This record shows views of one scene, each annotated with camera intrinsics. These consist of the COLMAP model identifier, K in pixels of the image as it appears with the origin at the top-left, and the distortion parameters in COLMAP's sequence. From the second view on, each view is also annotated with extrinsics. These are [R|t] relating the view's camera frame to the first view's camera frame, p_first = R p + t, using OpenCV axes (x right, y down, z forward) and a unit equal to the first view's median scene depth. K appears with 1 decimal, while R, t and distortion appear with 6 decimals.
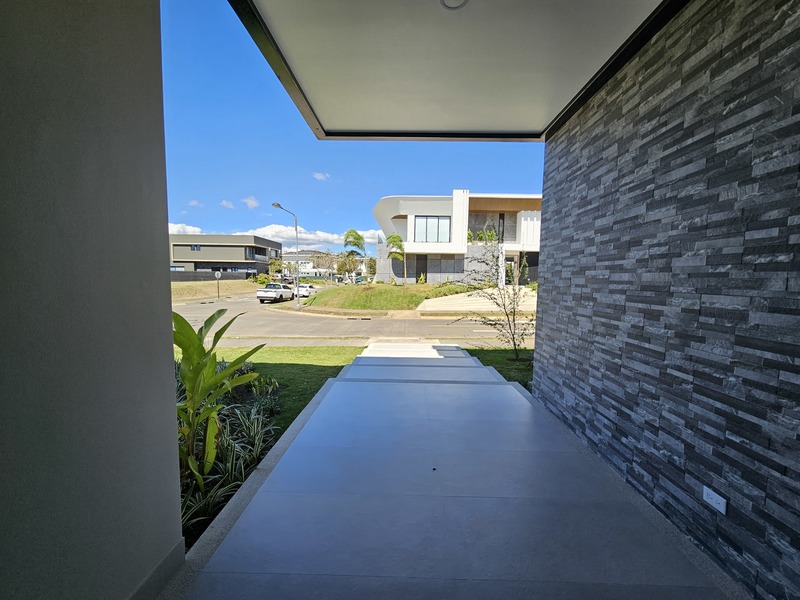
lens RADIAL K [[327.8, 0, 401.4], [0, 327.8, 304.7], [0, 0, 1]] dist [-0.001863, -0.000122]
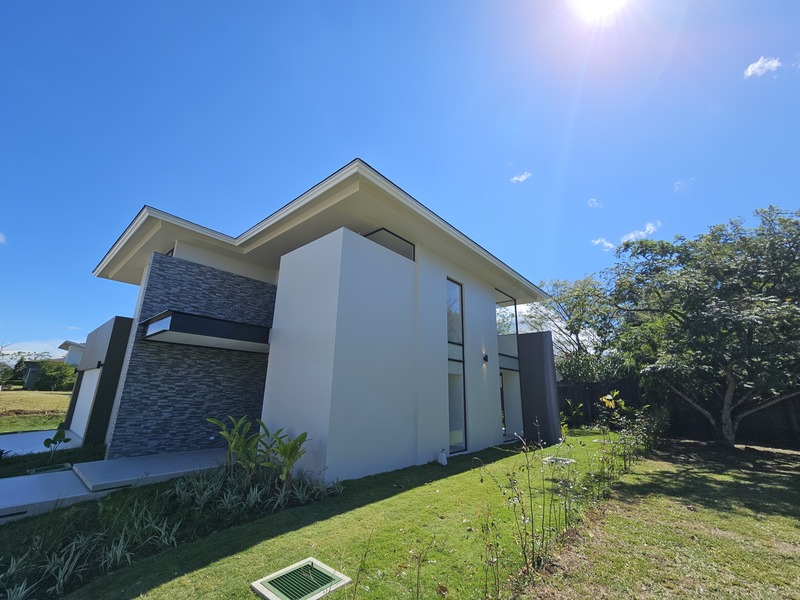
lens RADIAL K [[327.8, 0, 401.4], [0, 327.8, 304.7], [0, 0, 1]] dist [-0.001863, -0.000122]
pose [[-0.768307, 0.144887, 0.623467, -4.574388], [0.023854, 0.979849, -0.198310, -0.417264], [-0.639636, -0.137491, -0.756282, 2.865861]]
